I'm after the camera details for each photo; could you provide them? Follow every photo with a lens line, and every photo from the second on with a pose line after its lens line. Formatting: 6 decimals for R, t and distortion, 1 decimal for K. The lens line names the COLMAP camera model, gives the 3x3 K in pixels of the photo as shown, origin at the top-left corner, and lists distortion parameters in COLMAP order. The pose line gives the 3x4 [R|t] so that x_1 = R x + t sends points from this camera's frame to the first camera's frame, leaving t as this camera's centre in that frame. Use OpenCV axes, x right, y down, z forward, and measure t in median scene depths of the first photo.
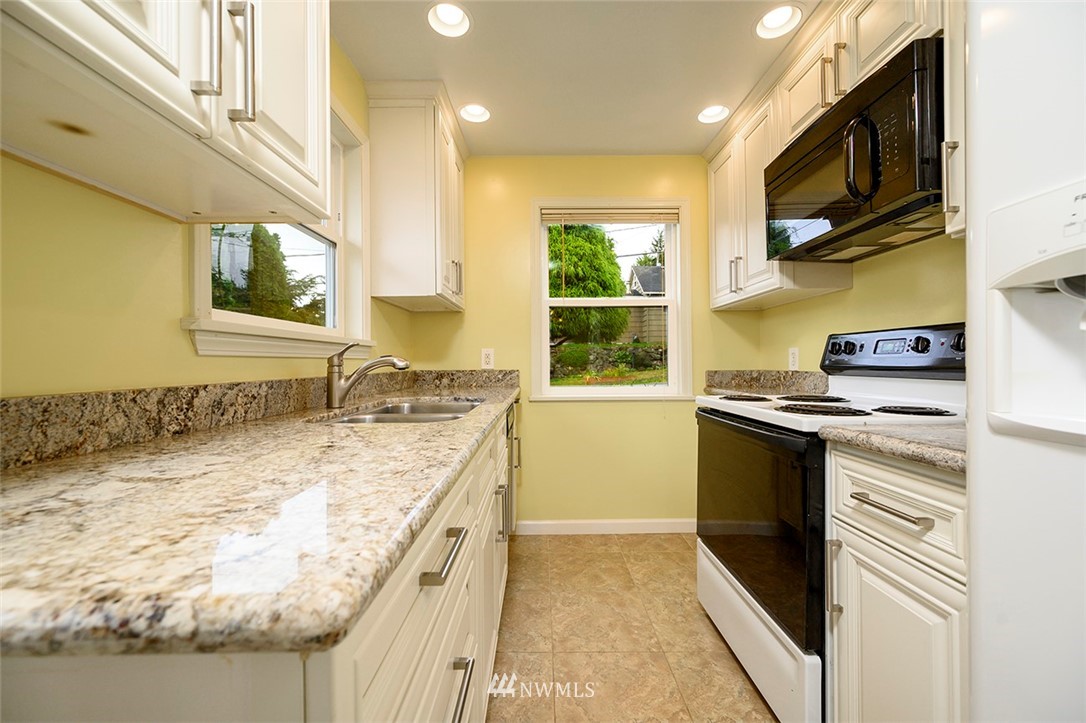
lens RADIAL K [[435.7, 0, 549.6], [0, 435.7, 359.4], [0, 0, 1]] dist [0.002193, 0.000666]
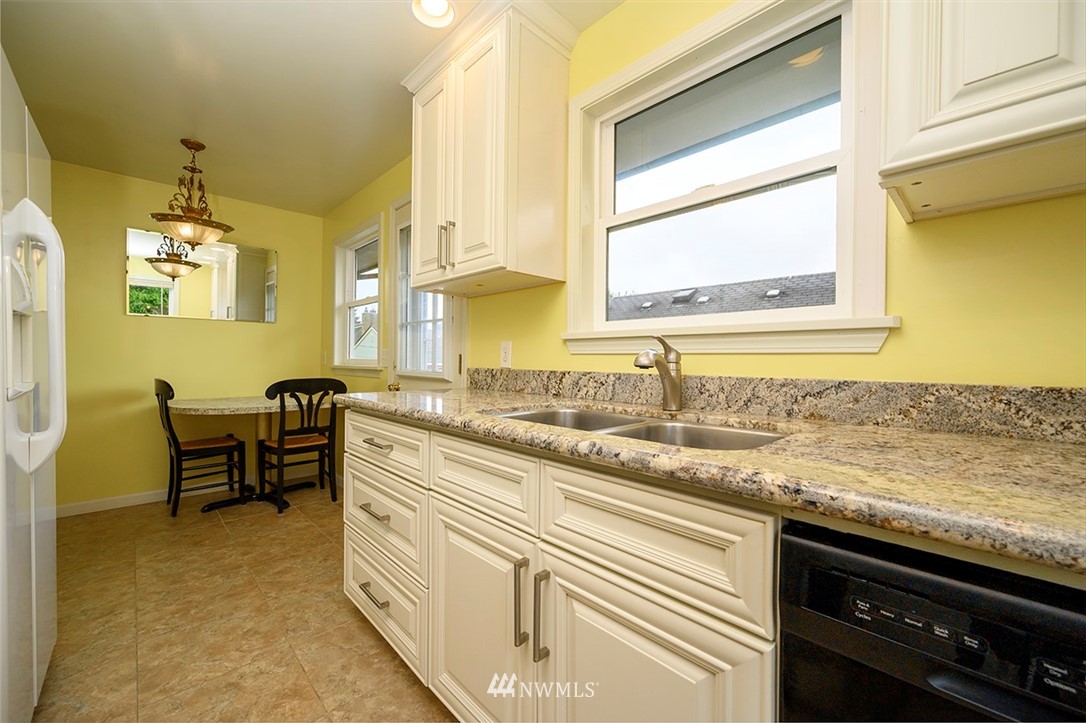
lens RADIAL K [[435.7, 0, 565.4], [0, 435.7, 366.0], [0, 0, 1]] dist [0.002193, 0.000666]
pose [[-0.711889, 0.006307, -0.702264, 0.241466], [-0.002588, 0.999929, 0.011603, 0.010171], [0.702288, 0.010078, -0.711822, 1.253392]]
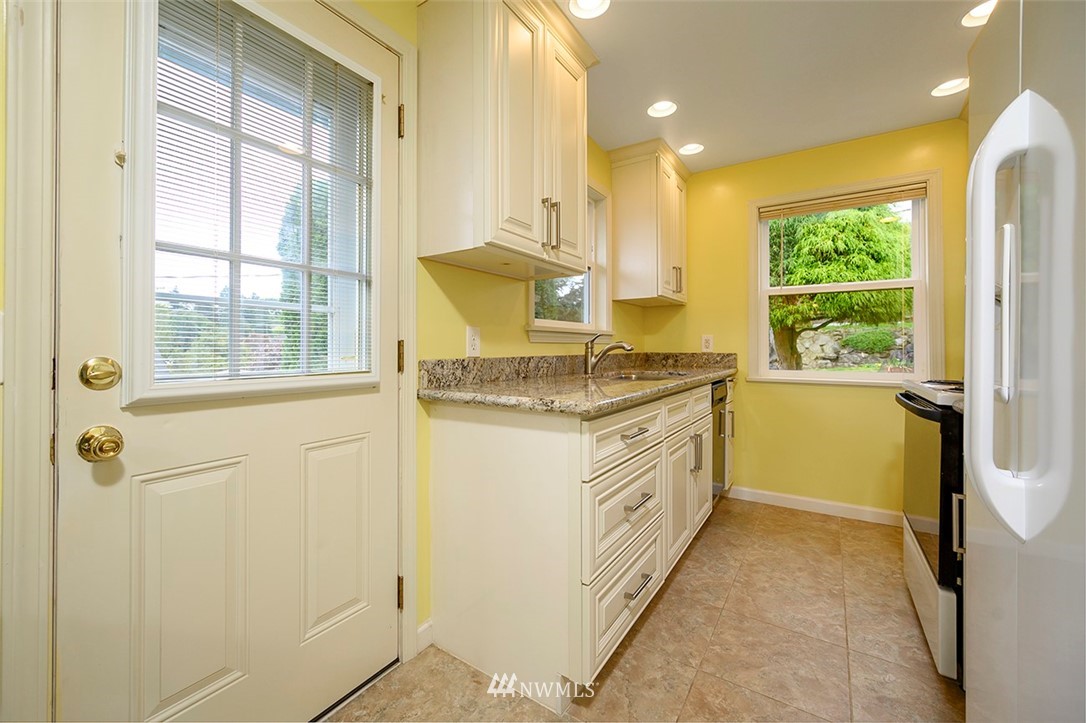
lens RADIAL K [[435.7, 0, 512.7], [0, 435.7, 348.9], [0, 0, 1]] dist [0.002193, 0.000666]
pose [[0.807078, 0.010195, -0.590356, 0.208888], [-0.002126, 0.999895, 0.014362, -0.004256], [0.590441, -0.010336, 0.807015, -0.422746]]
